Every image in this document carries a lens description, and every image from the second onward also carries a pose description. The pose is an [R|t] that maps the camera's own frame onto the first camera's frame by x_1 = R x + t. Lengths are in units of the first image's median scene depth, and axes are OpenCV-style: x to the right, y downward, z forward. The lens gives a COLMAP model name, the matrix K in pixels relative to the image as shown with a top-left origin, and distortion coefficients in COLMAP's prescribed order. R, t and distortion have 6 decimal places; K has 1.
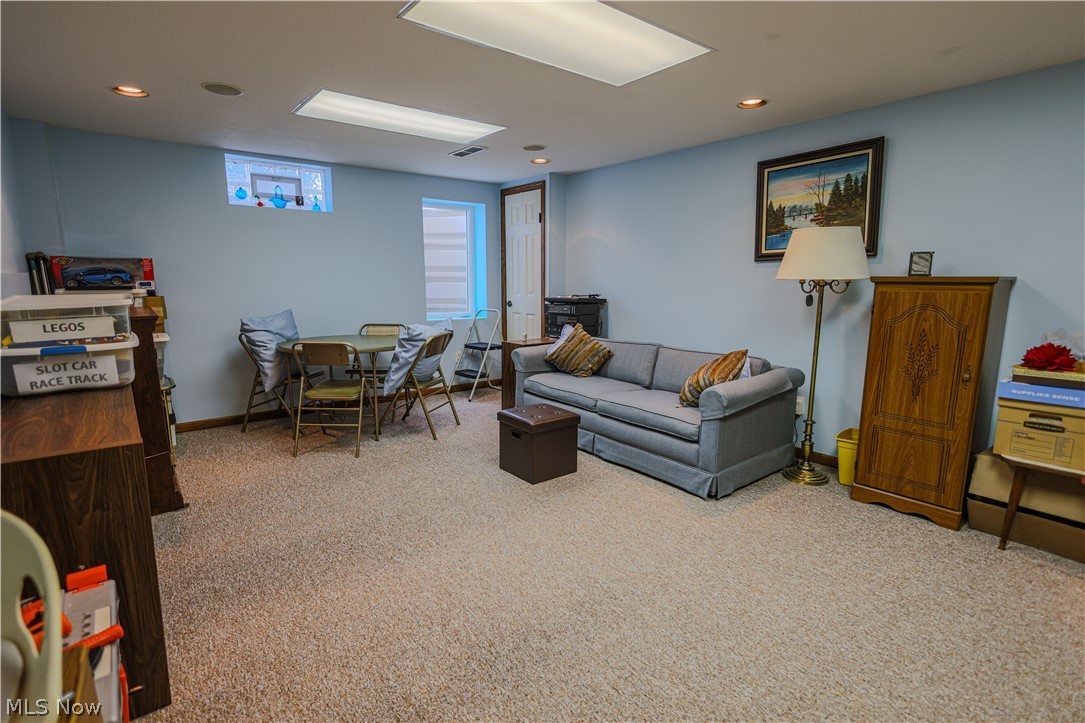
lens RADIAL K [[530.2, 0, 543.8], [0, 530.2, 363.8], [0, 0, 1]] dist [-0.001437, 0.000596]
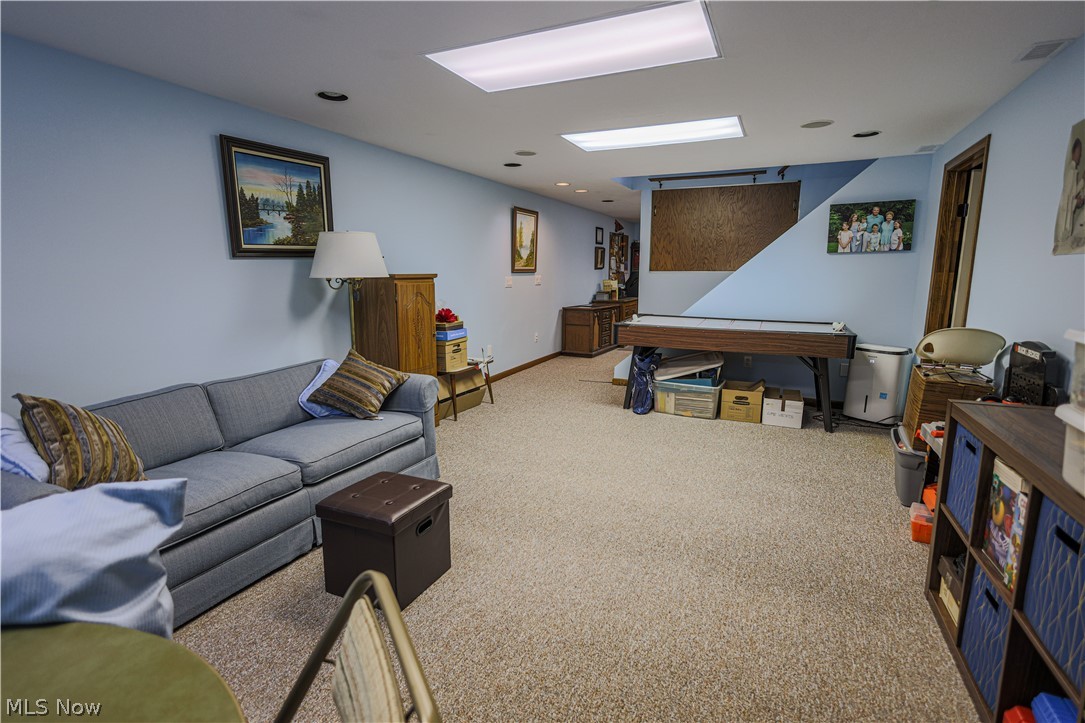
lens RADIAL K [[530.2, 0, 543.8], [0, 530.2, 361.8], [0, 0, 1]] dist [-0.001437, 0.000596]
pose [[-0.460710, -0.151965, 0.874444, -0.644626], [0.144126, 0.959347, 0.242654, -0.189124], [-0.875770, 0.237823, -0.420079, 1.089673]]
